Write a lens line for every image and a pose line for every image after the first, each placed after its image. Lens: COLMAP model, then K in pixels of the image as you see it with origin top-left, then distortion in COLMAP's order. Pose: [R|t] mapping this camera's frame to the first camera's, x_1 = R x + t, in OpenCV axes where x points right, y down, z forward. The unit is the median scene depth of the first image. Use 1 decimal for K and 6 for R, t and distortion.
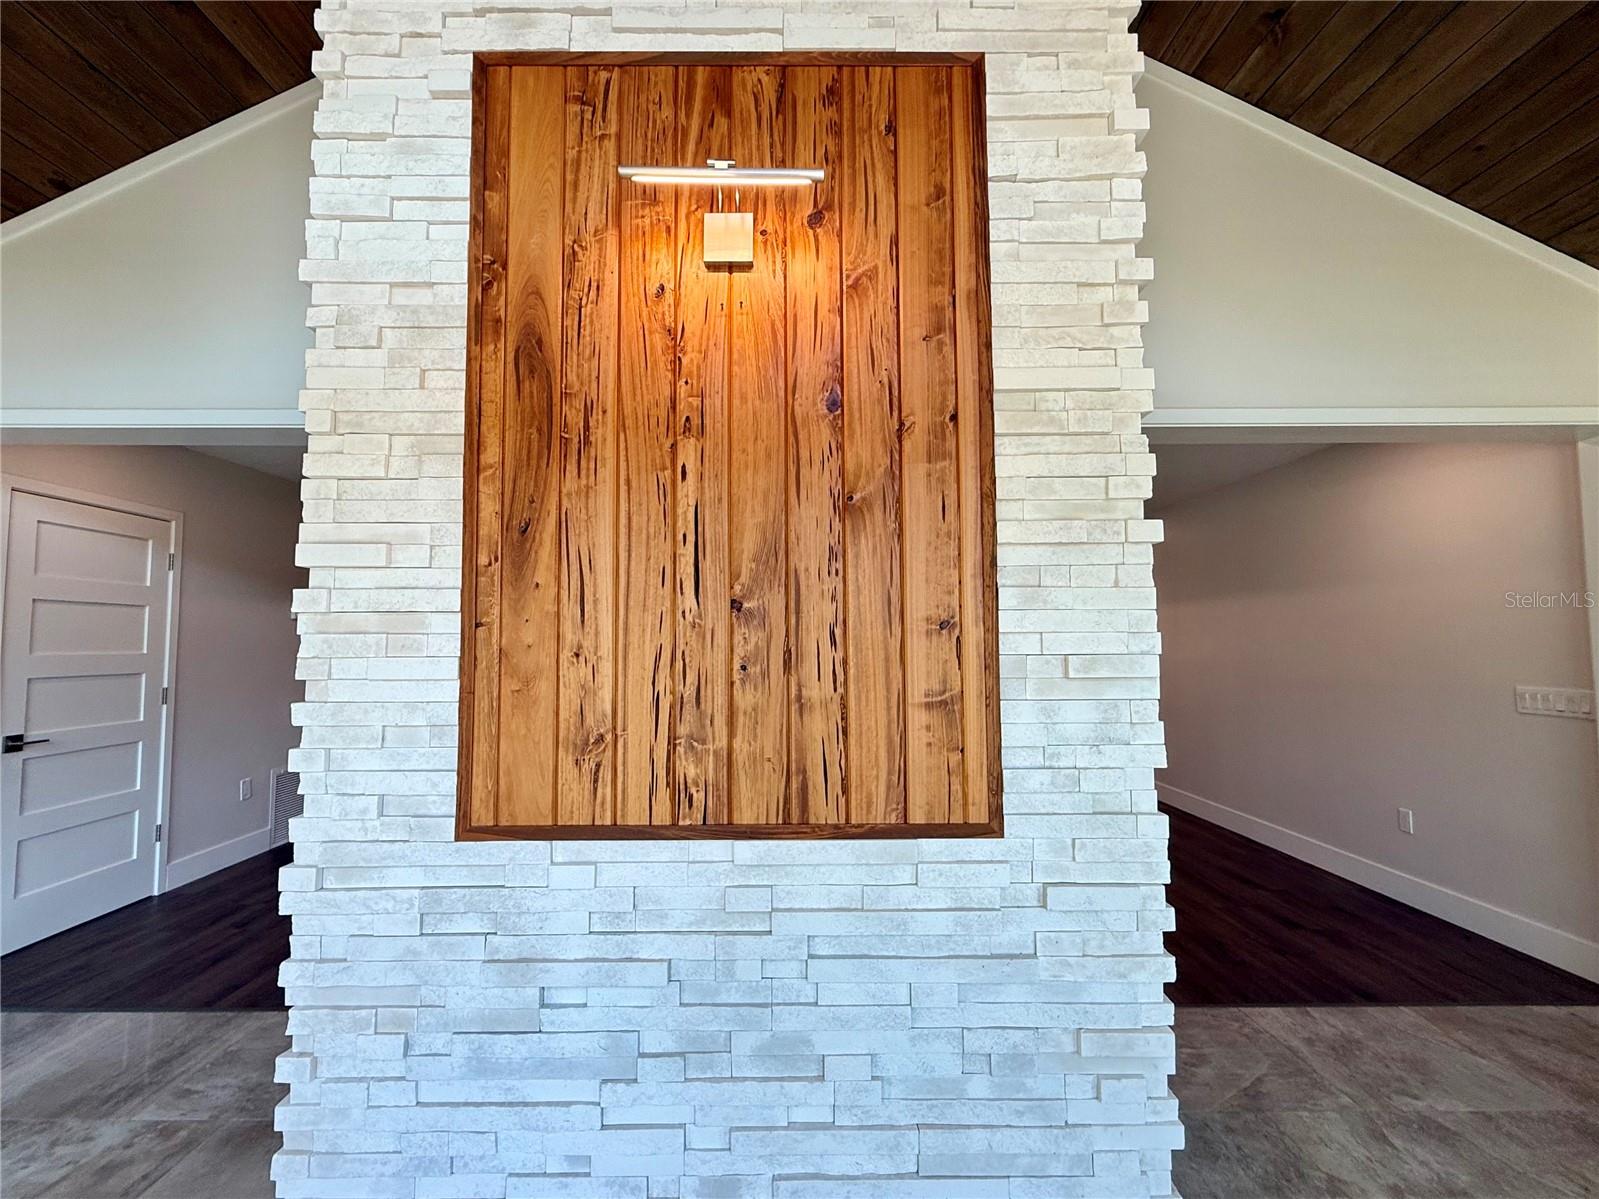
lens RADIAL K [[640.6, 0, 793.2], [0, 640.6, 602.7], [0, 0, 1]] dist [-0.003539, 0.000722]
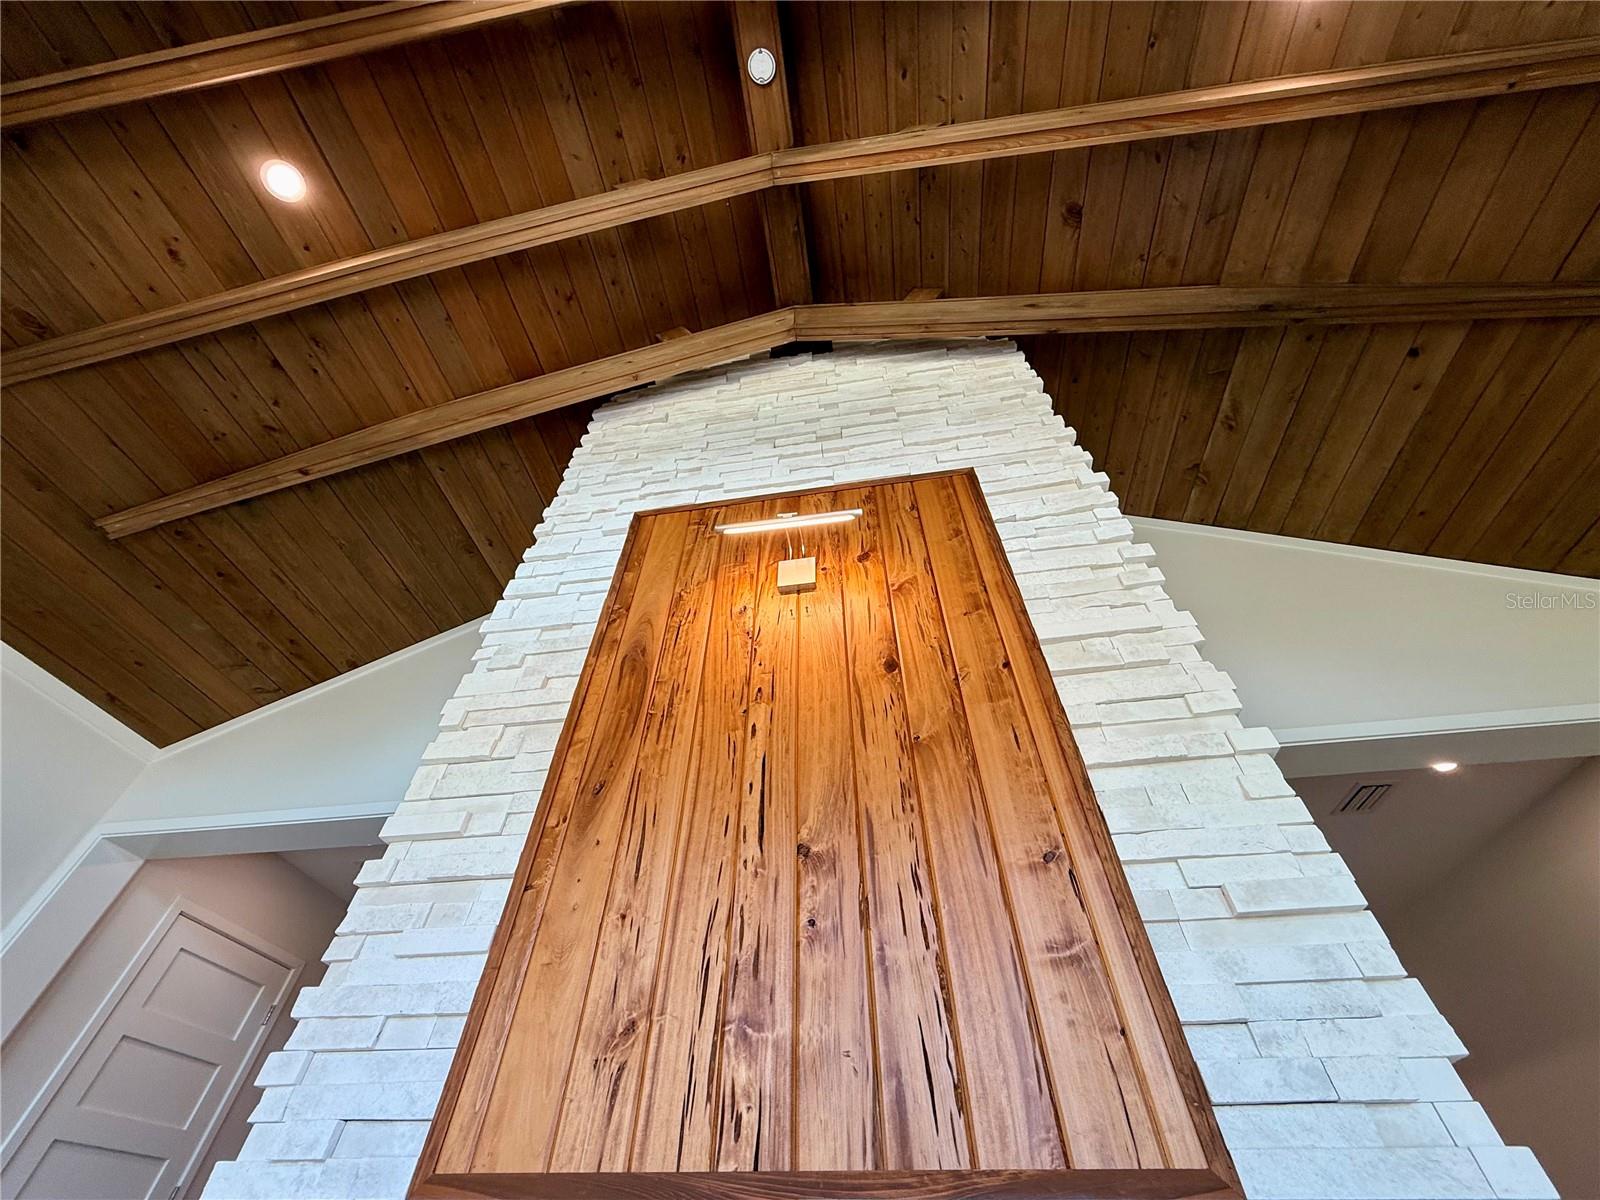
lens RADIAL K [[641.0, 0, 799.1], [0, 641.0, 605.3], [0, 0, 1]] dist [-0.003539, 0.000722]
pose [[0.985607, -0.116123, -0.122859, 0.055635], [-0.002280, 0.717554, -0.696499, 0.382165], [0.169037, 0.686755, 0.706961, 0.129266]]
